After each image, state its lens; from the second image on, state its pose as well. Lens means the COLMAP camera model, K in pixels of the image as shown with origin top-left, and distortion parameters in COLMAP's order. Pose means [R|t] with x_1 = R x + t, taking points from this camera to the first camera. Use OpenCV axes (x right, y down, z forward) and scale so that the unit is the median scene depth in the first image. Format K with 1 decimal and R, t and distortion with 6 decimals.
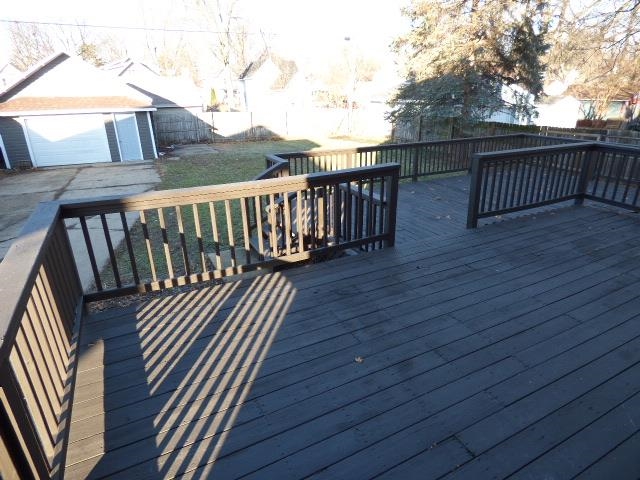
lens RADIAL K [[377.7, 0, 322.6], [0, 377.7, 238.4], [0, 0, 1]] dist [-0.007800, 0.002120]
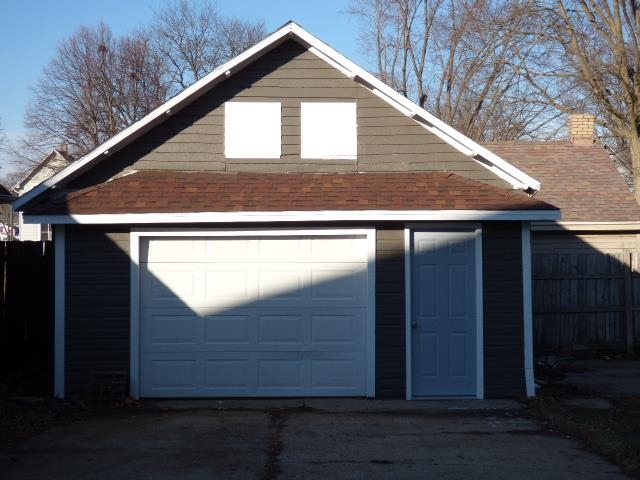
lens RADIAL K [[1222.0, 0, 319.5], [0, 1222.0, 238.5], [0, 0, 1]] dist [0.071640, 0.000000]
pose [[0.910830, 0.004847, -0.412753, -0.233838], [-0.153123, 0.932555, -0.326948, -0.018688], [0.383330, 0.360996, 0.850141, 0.202780]]
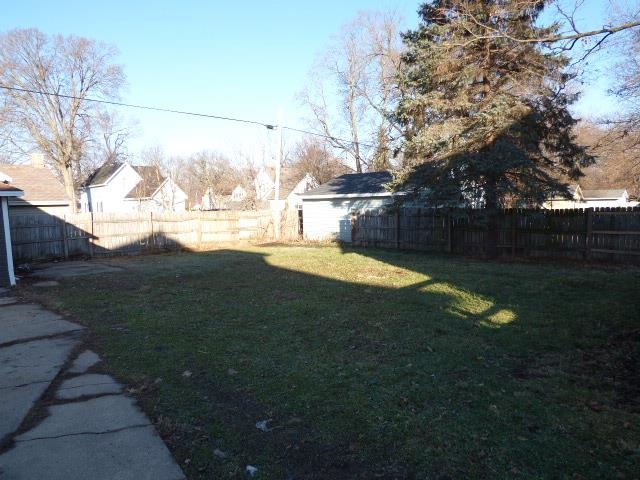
lens RADIAL K [[427.9, 0, 320.8], [0, 427.9, 238.3], [0, 0, 1]] dist [-0.025012, -0.001513]
pose [[0.935094, -0.039256, 0.352218, -0.254313], [0.142723, 0.951404, -0.272875, -0.056612], [-0.324389, 0.305433, 0.895255, 0.335700]]
